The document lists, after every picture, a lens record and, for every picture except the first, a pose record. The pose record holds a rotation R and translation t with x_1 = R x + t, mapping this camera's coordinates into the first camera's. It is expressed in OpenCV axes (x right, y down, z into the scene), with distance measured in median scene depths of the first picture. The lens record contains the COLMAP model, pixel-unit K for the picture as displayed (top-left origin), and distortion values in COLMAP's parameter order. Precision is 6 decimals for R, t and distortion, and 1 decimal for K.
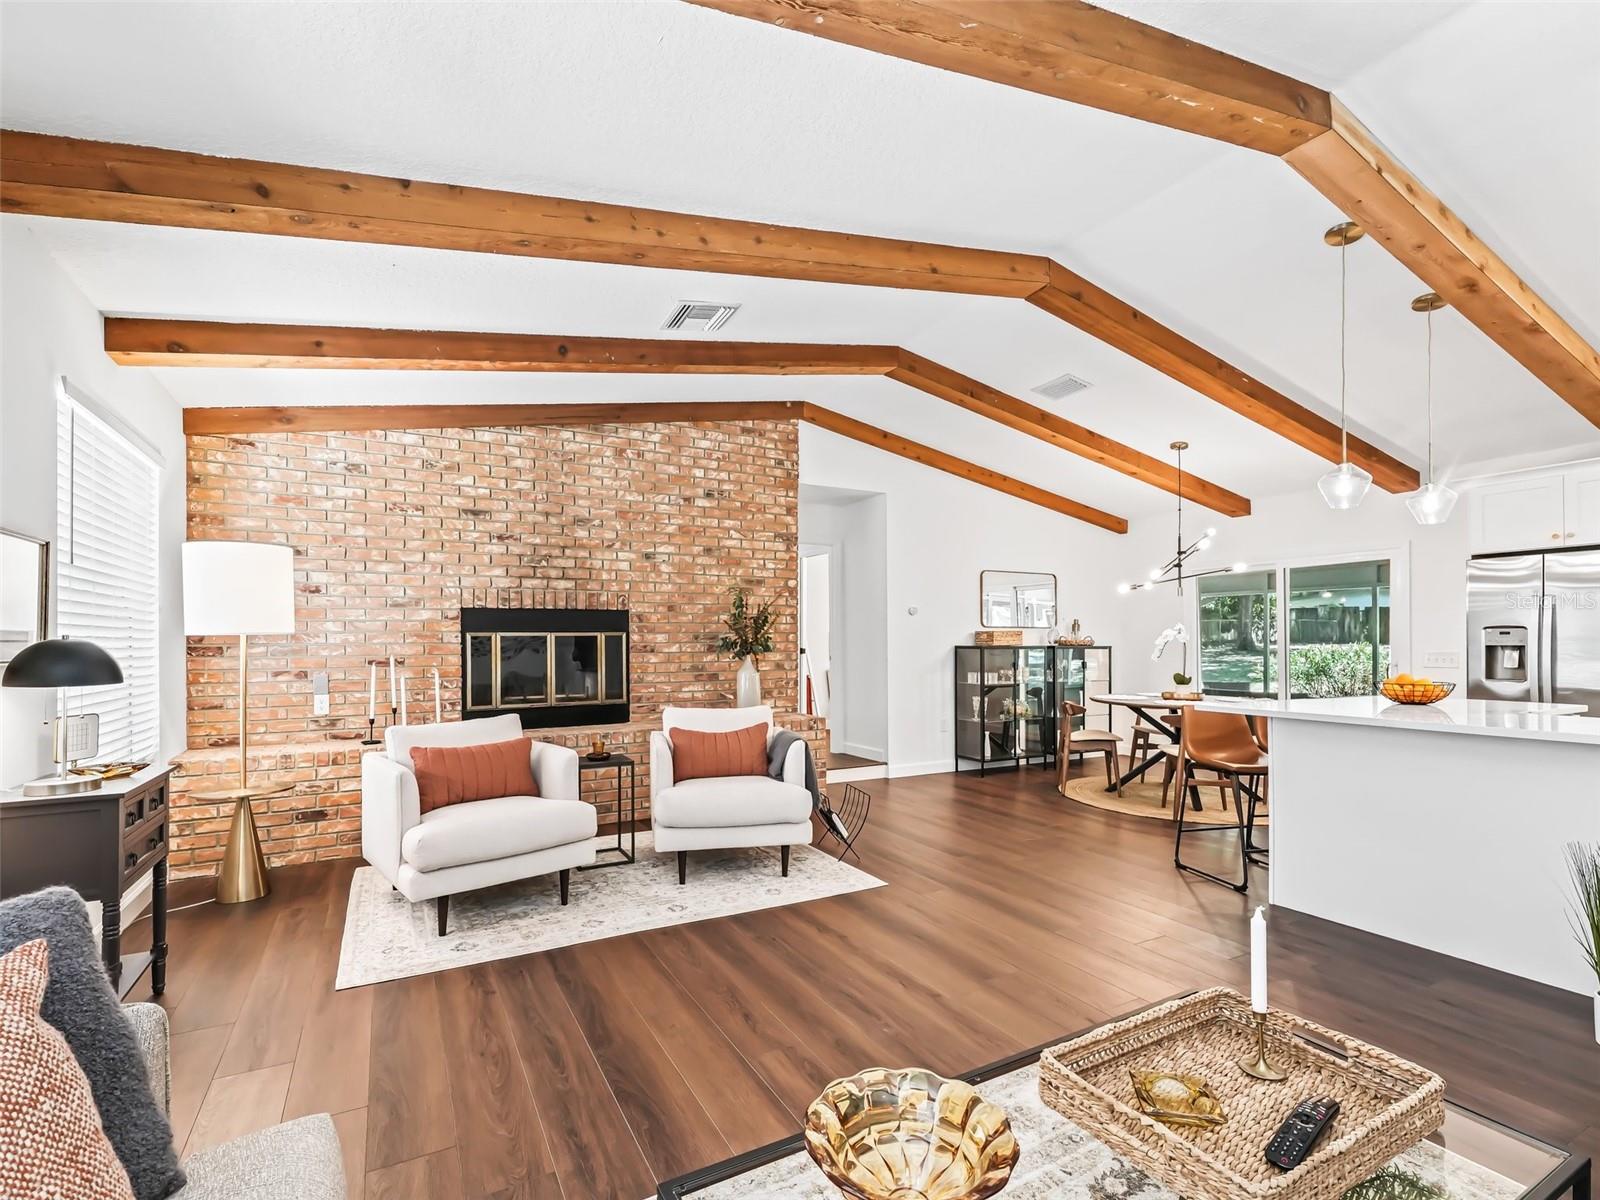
lens RADIAL K [[741.6, 0, 788.6], [0, 741.6, 635.5], [0, 0, 1]] dist [0.011994, -0.003023]
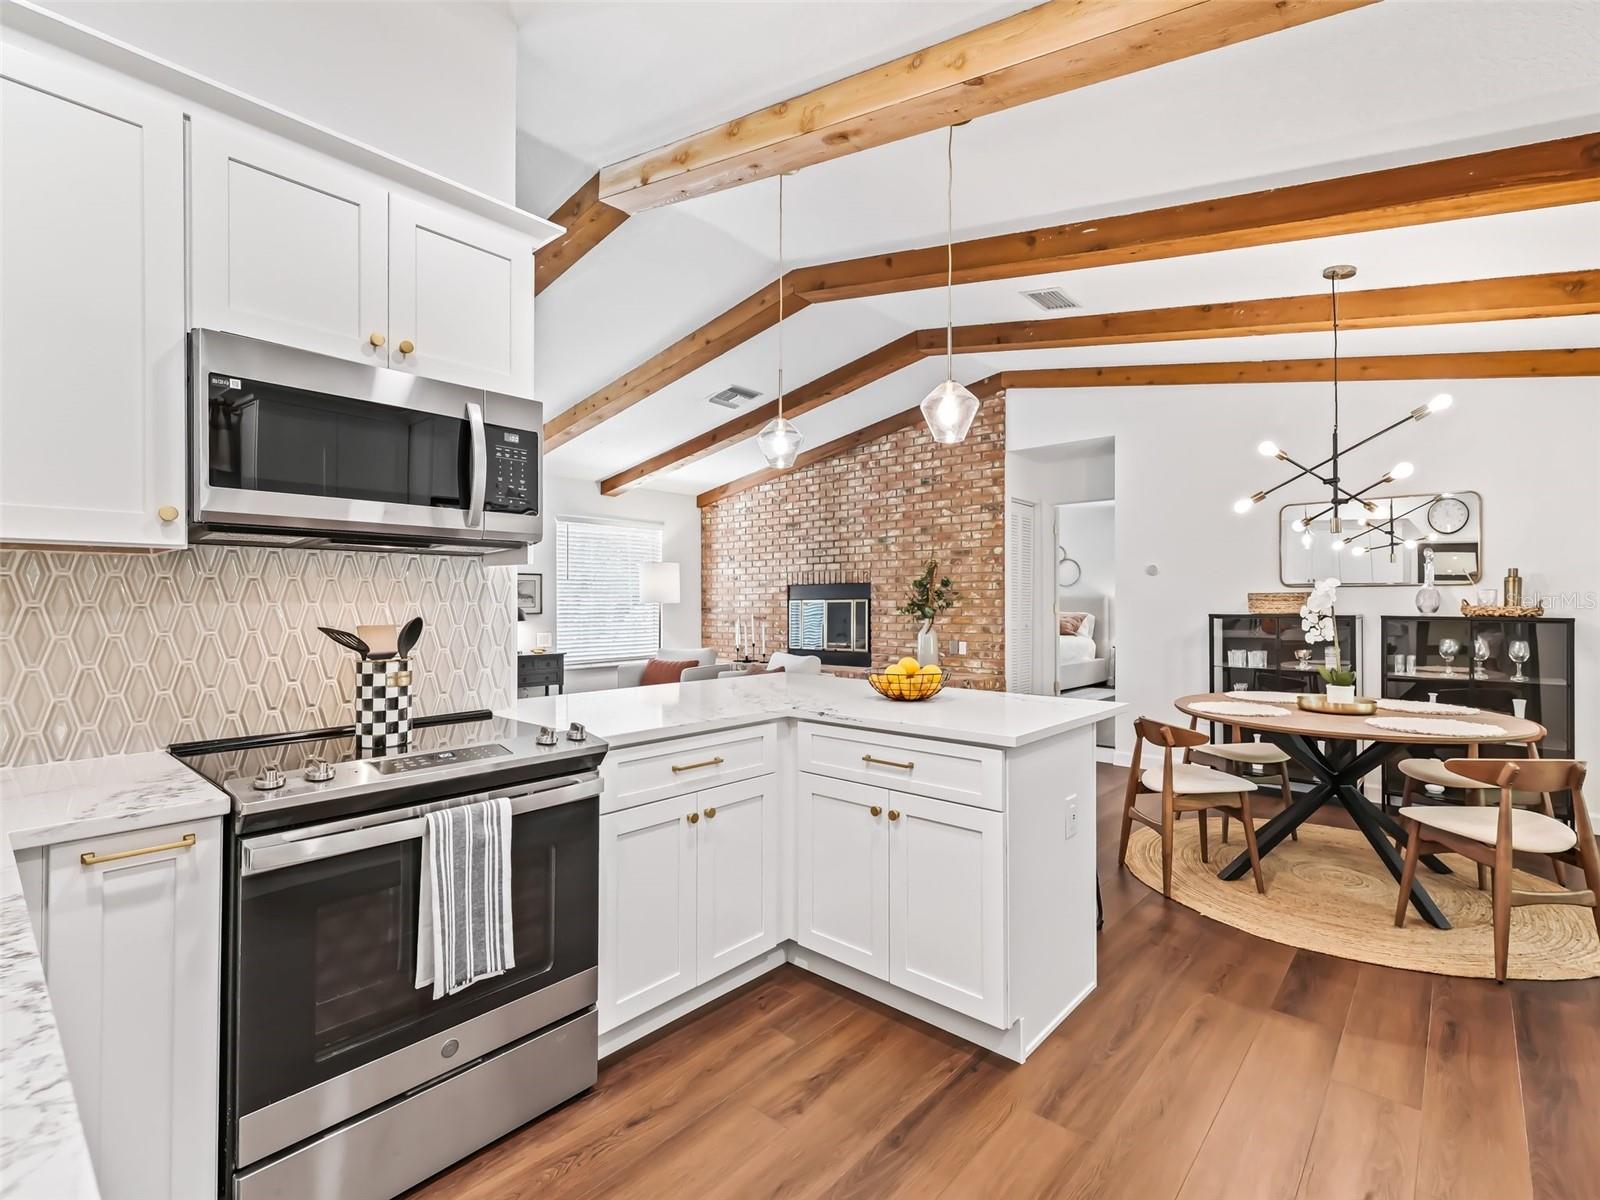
lens RADIAL K [[741.6, 0, 815.5], [0, 741.6, 599.1], [0, 0, 1]] dist [0.011994, -0.003023]
pose [[0.345174, -0.001896, -0.938537, 1.008728], [0.010886, 0.999939, 0.001984, -0.008610], [0.938476, -0.010902, 0.345173, 0.455835]]
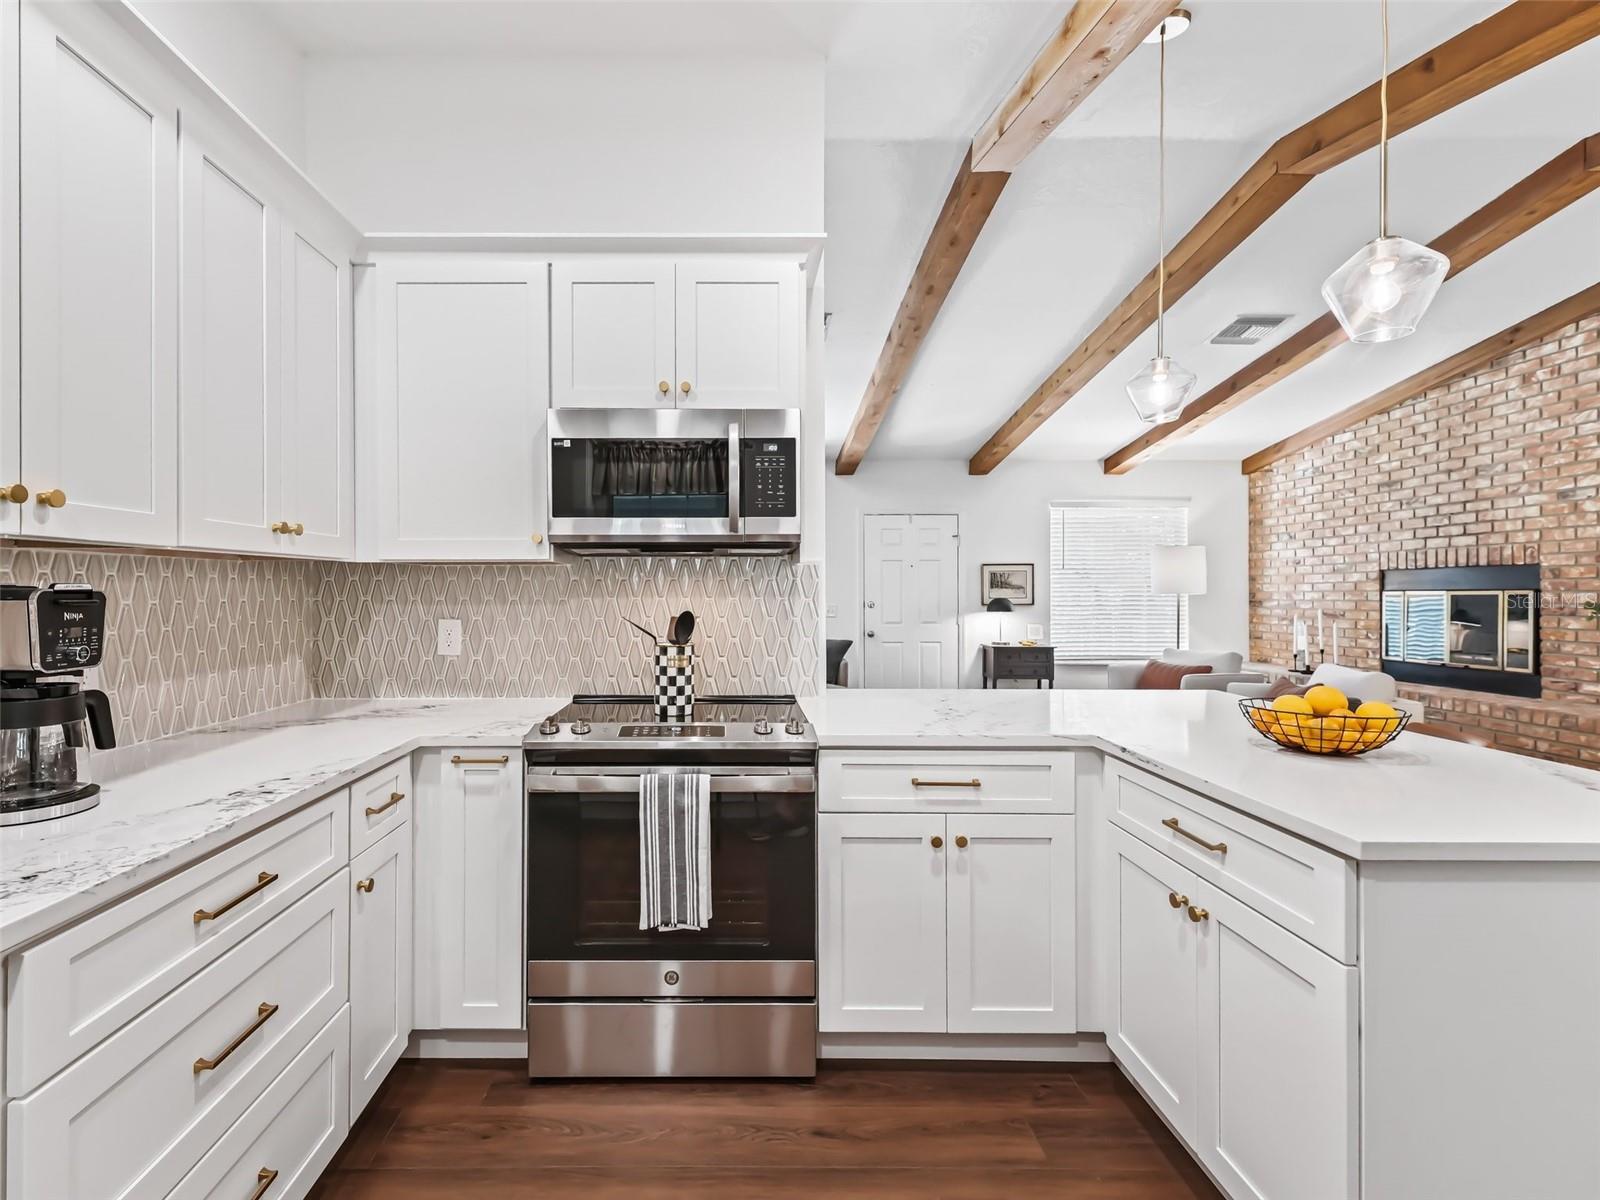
lens RADIAL K [[741.6, 0, 726.9], [0, 741.6, 589.0], [0, 0, 1]] dist [0.011994, -0.003023]
pose [[-0.481324, 0.000424, -0.876542, 0.973217], [0.010440, 0.999932, -0.005249, -0.011310], [0.876480, -0.011678, -0.481296, 0.613186]]
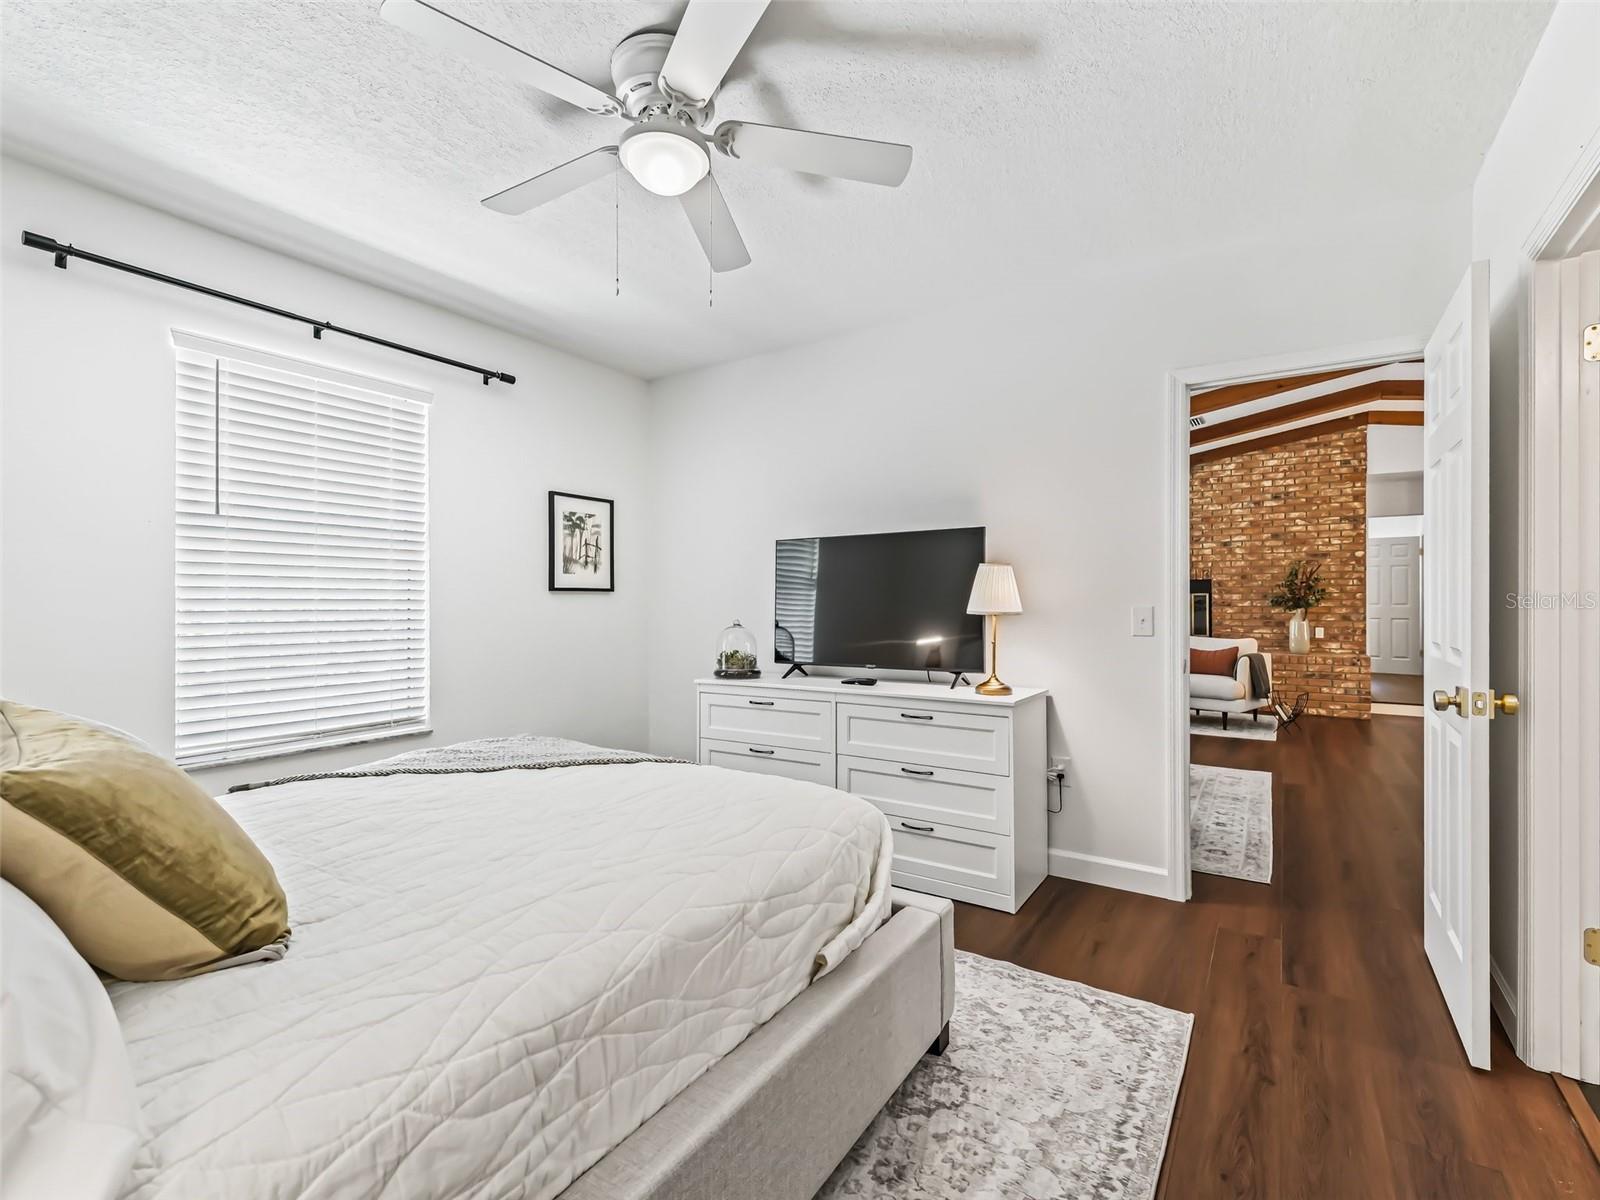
lens RADIAL K [[741.6, 0, 790.7], [0, 741.6, 597.6], [0, 0, 1]] dist [0.011994, -0.003023]
pose [[0.466616, -0.003615, -0.884452, 0.782878], [0.007081, 0.999975, -0.000351, -0.001036], [0.884432, -0.006099, 0.466630, -0.545193]]
